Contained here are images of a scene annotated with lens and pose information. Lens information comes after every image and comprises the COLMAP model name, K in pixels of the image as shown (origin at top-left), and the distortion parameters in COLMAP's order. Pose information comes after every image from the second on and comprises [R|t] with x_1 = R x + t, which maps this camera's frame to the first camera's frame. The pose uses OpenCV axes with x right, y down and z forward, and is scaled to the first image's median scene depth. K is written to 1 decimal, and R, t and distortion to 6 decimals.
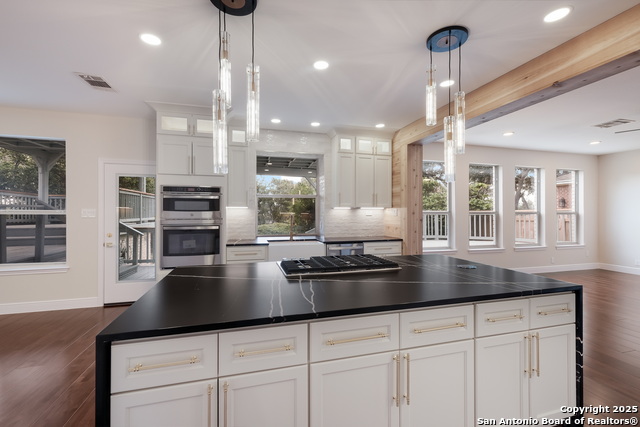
lens RADIAL K [[271.2, 0, 318.0], [0, 271.2, 211.1], [0, 0, 1]] dist [-0.000566, -0.000851]
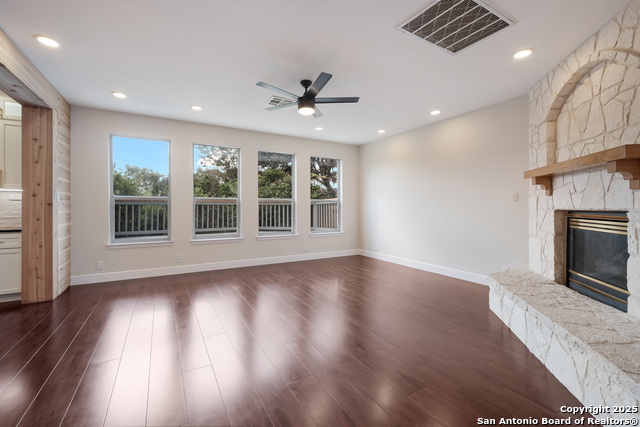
lens RADIAL K [[271.2, 0, 317.2], [0, 271.2, 203.8], [0, 0, 1]] dist [-0.000566, -0.000851]
pose [[0.969268, 0.003682, 0.245981, 0.898165], [-0.002237, 0.999979, -0.006151, 0.033617], [-0.245999, 0.005412, 0.969255, 0.050777]]
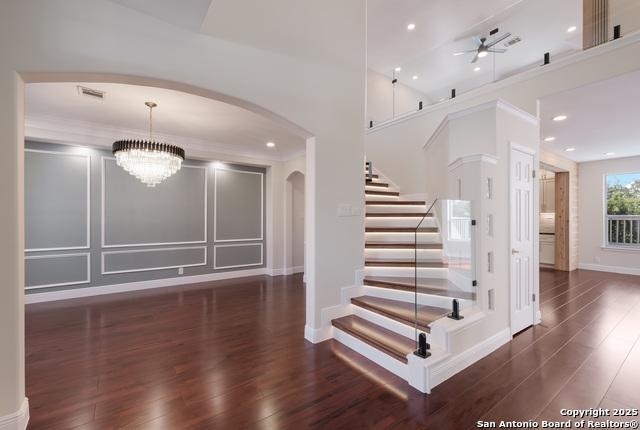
lens RADIAL K [[280.8, 0, 319.3], [0, 280.8, 216.1], [0, 0, 1]] dist [0.003765, -0.000491]
pose [[0.308706, 0.003754, -0.951150, 1.378073], [-0.007857, 0.999968, 0.001396, 0.014228], [0.951125, 0.007043, 0.308726, -0.754889]]
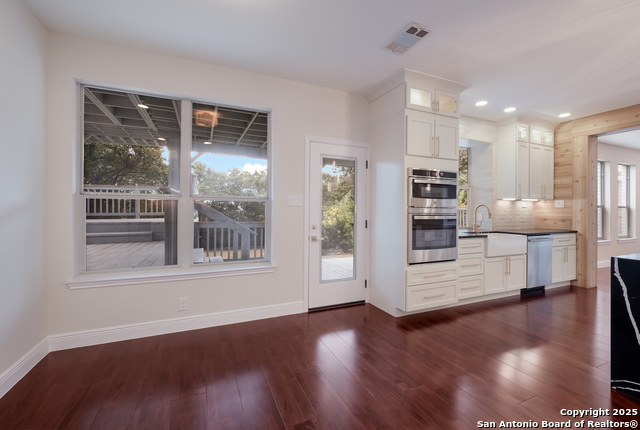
lens RADIAL K [[280.8, 0, 319.6], [0, 280.8, 209.7], [0, 0, 1]] dist [0.003765, -0.000491]
pose [[0.989610, 0.004254, 0.143714, -0.739881], [-0.004230, 0.999991, -0.000473, 0.029364], [-0.143715, -0.000139, 0.989619, 0.111269]]
